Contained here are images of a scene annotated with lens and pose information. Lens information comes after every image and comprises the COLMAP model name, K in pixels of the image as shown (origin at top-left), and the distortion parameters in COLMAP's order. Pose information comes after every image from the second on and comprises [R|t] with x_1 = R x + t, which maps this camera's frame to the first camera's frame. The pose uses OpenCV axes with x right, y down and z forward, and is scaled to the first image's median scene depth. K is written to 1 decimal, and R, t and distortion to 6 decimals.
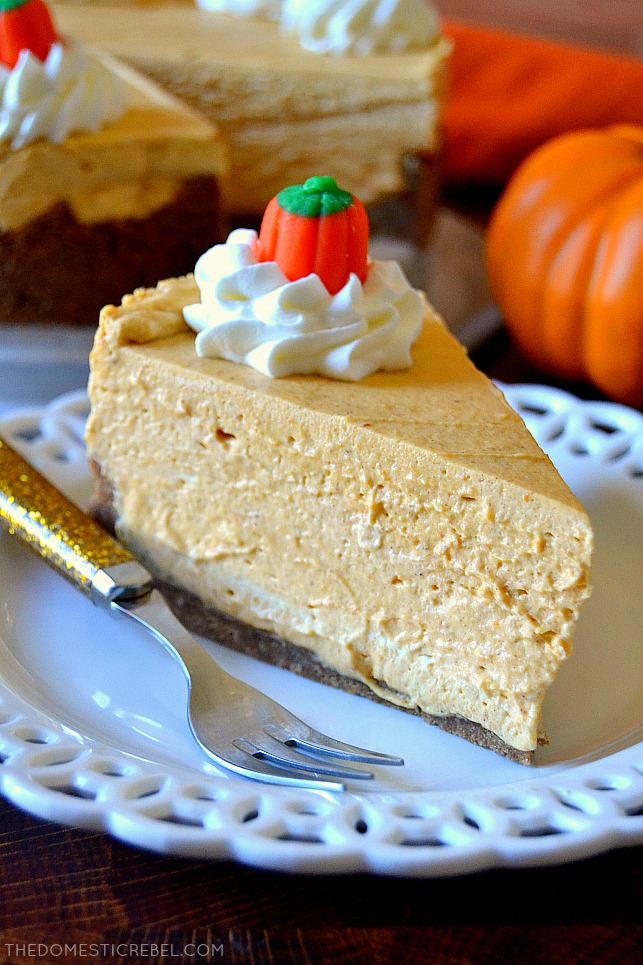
lens RADIAL K [[1842.8, 0, 324.0], [0, 1842.8, 504.5], [0, 0, 1]] dist [-0.026379, 0.286919]
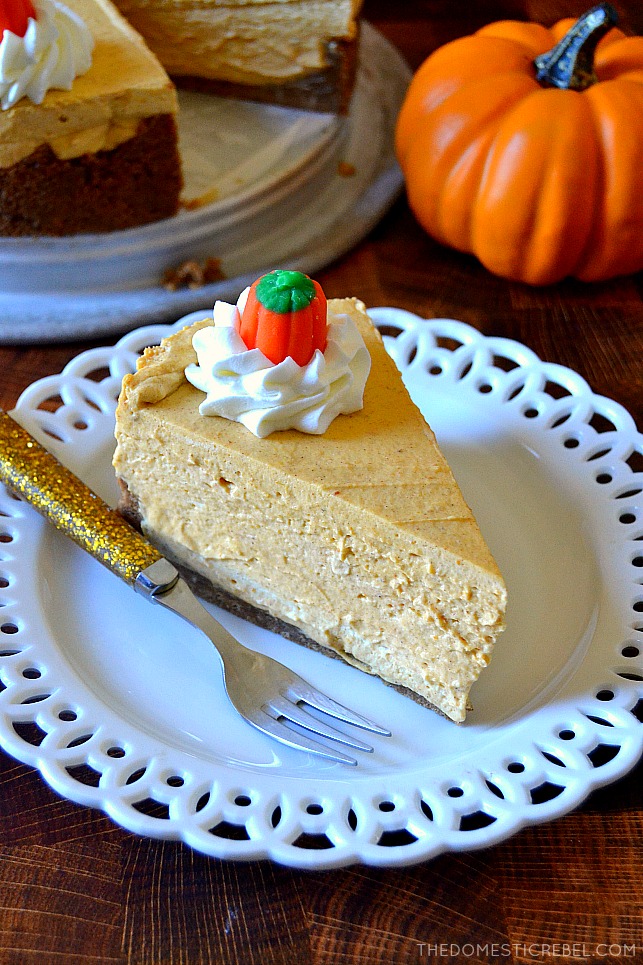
lens RADIAL K [[1670.0, 0, 321.5], [0, 1670.0, 482.5], [0, 0, 1]] dist [0.013592, 0.002416]
pose [[0.996587, -0.053582, 0.062791, -0.062010], [0.030159, 0.944448, 0.327274, -0.434192], [-0.076839, -0.324263, 0.942841, -0.137372]]
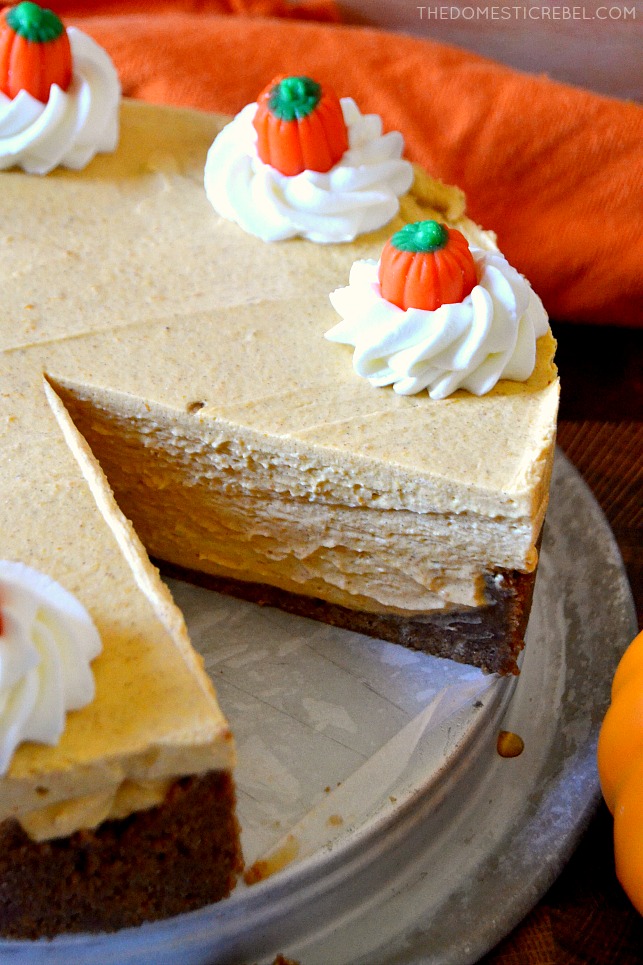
lens RADIAL K [[2124.1, 0, 321.5], [0, 2124.1, 482.5], [0, 0, 1]] dist [0.049353, -0.605779]
pose [[0.999729, -0.007141, 0.022147, -0.057483], [-0.000551, 0.944225, 0.329300, -0.782237], [-0.023264, -0.329223, 0.943965, 0.393466]]
